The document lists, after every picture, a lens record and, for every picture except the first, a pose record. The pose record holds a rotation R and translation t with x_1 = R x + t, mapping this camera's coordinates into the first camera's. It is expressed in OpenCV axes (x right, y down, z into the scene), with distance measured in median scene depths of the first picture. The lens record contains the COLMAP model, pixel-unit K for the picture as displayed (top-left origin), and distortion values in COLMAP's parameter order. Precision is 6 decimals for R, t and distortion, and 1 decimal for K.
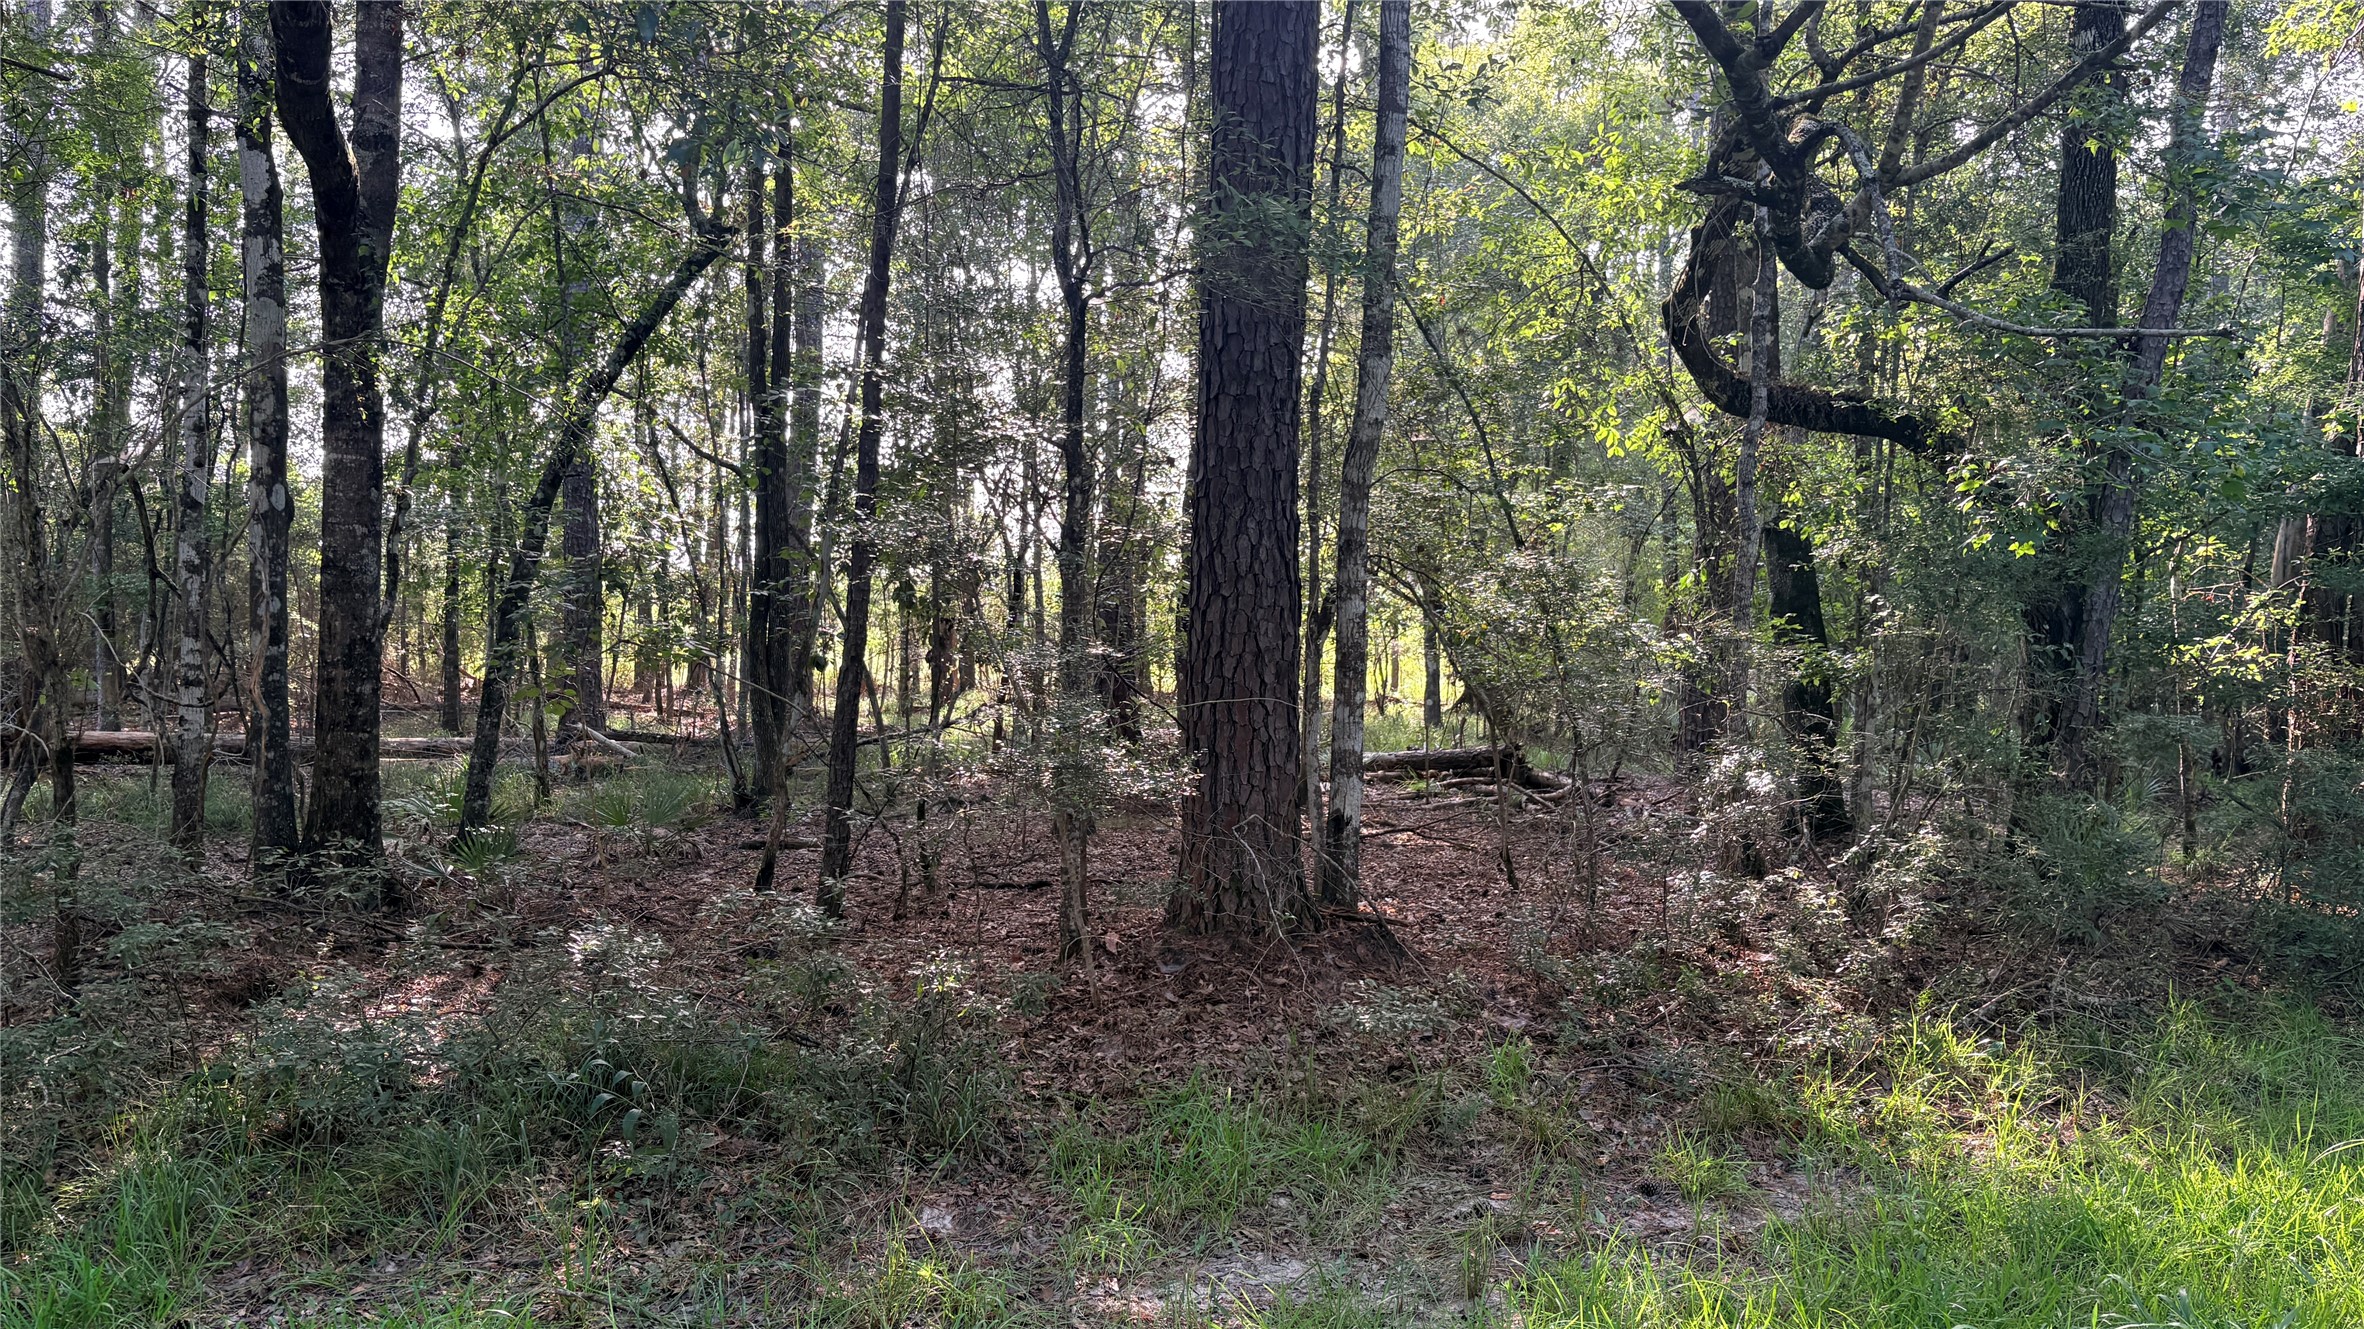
lens RADIAL K [[1790.9, 0, 1197.2], [0, 1790.9, 672.3], [0, 0, 1]] dist [0.051685, -0.058636]
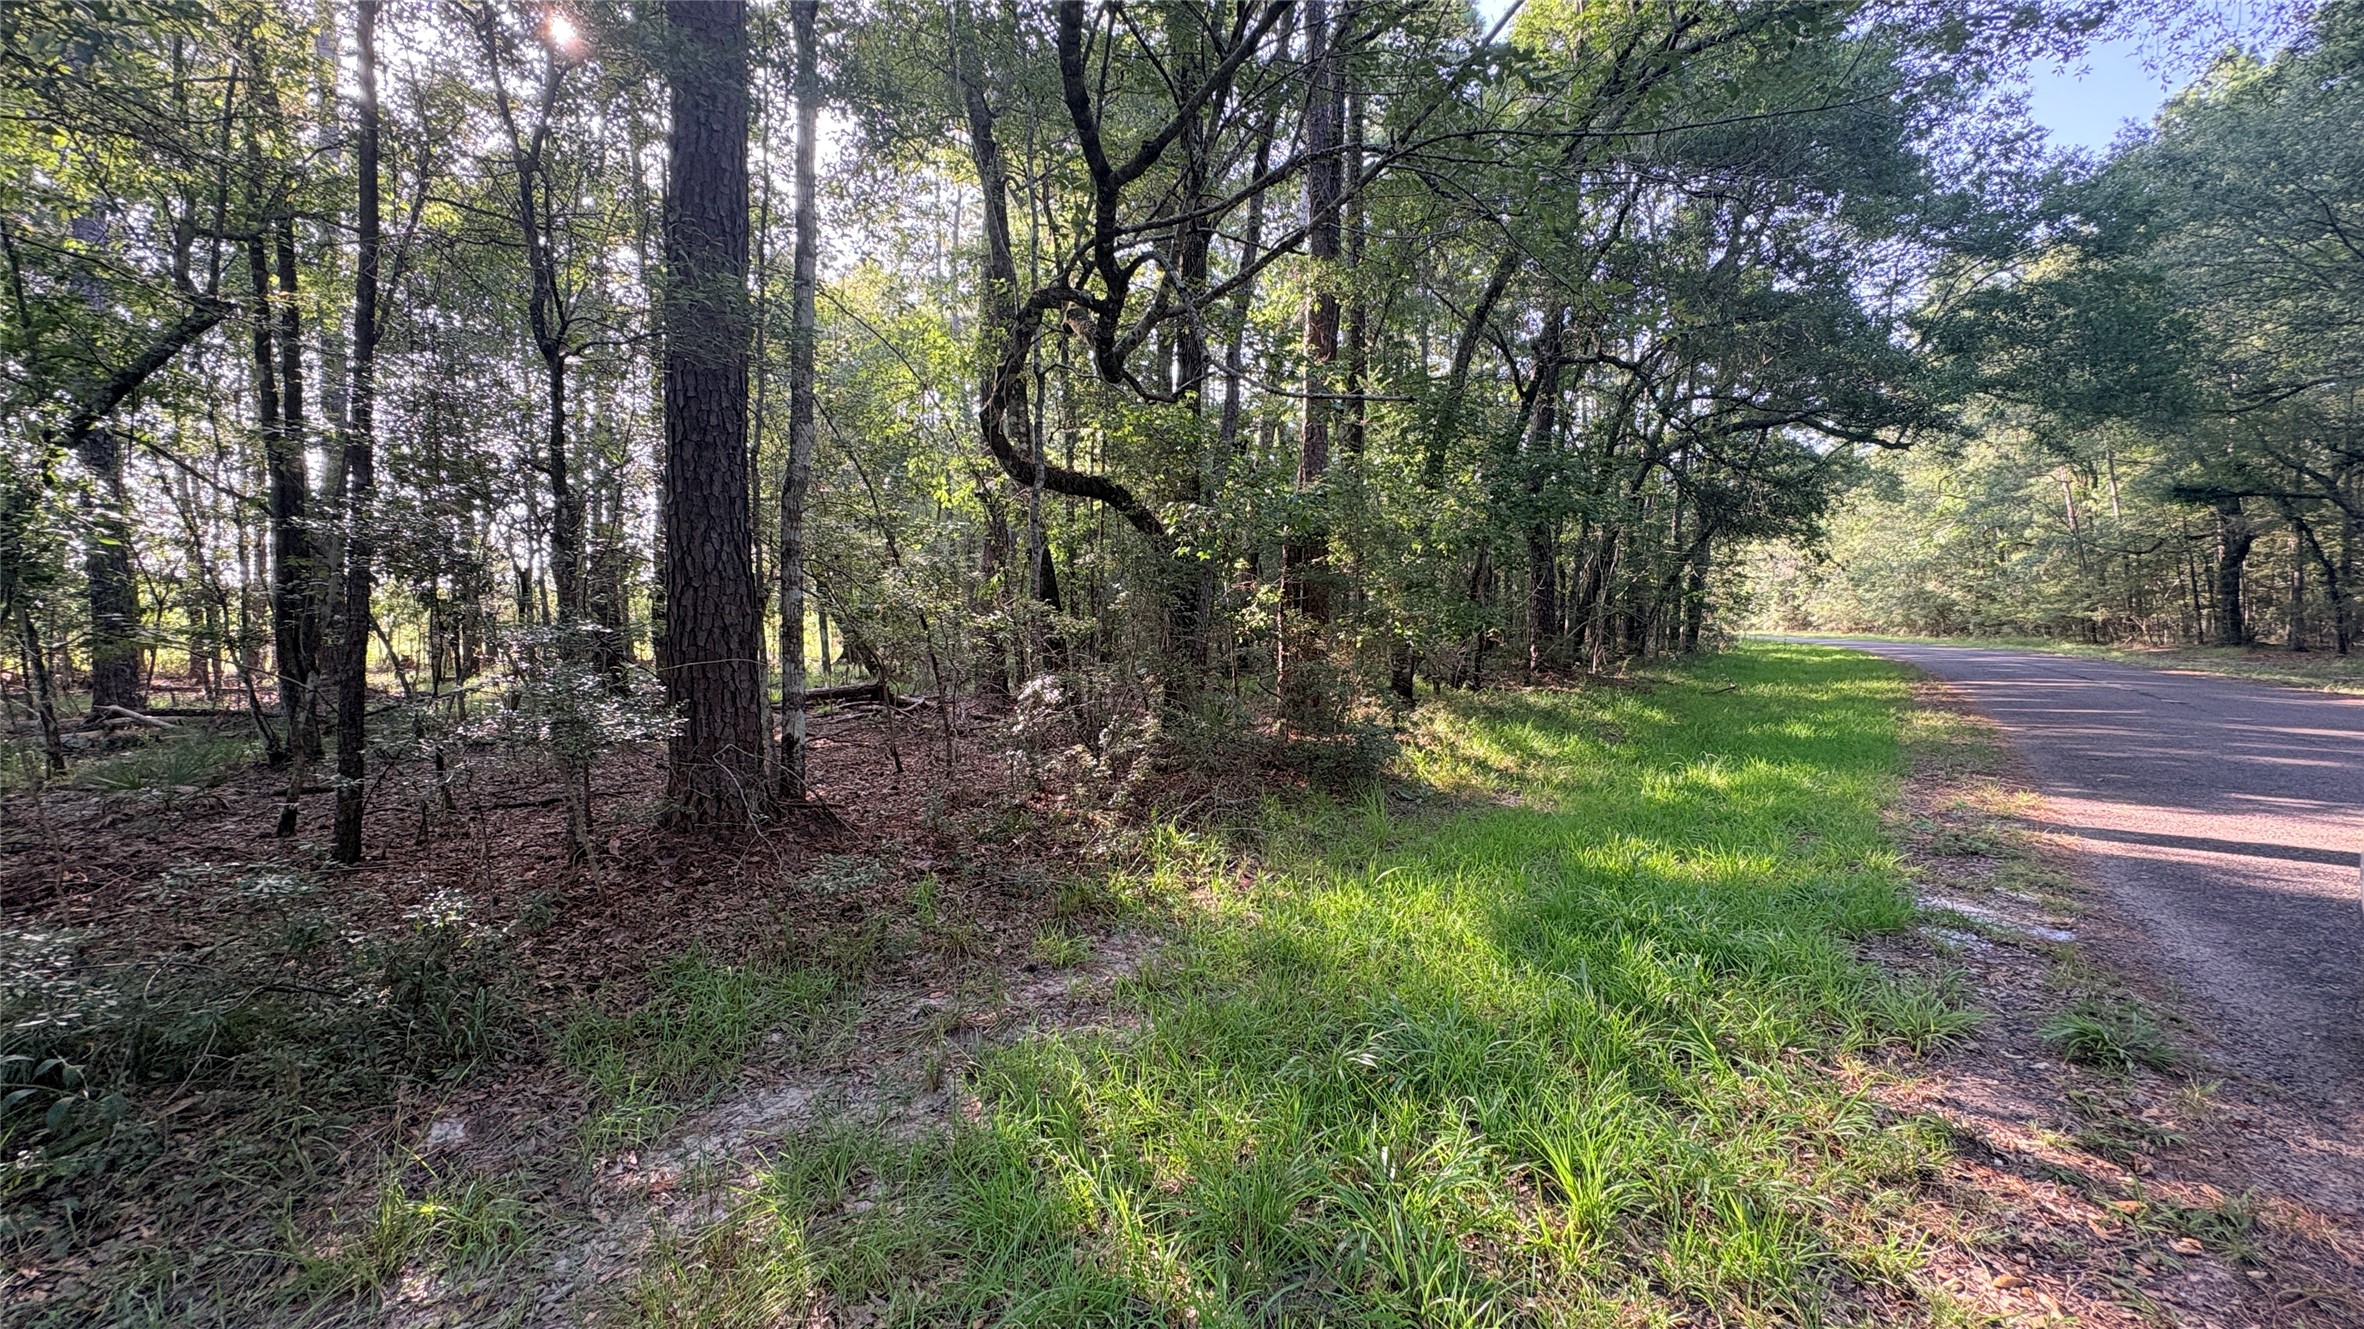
lens RADIAL K [[940.6, 0, 1182.0], [0, 940.6, 664.5], [0, 0, 1]] dist [0.001257, 0.000189]
pose [[0.876008, -0.047117, 0.479990, -0.006361], [0.033656, 0.998762, 0.036617, 0.002836], [-0.481122, -0.015922, 0.876509, 0.162296]]
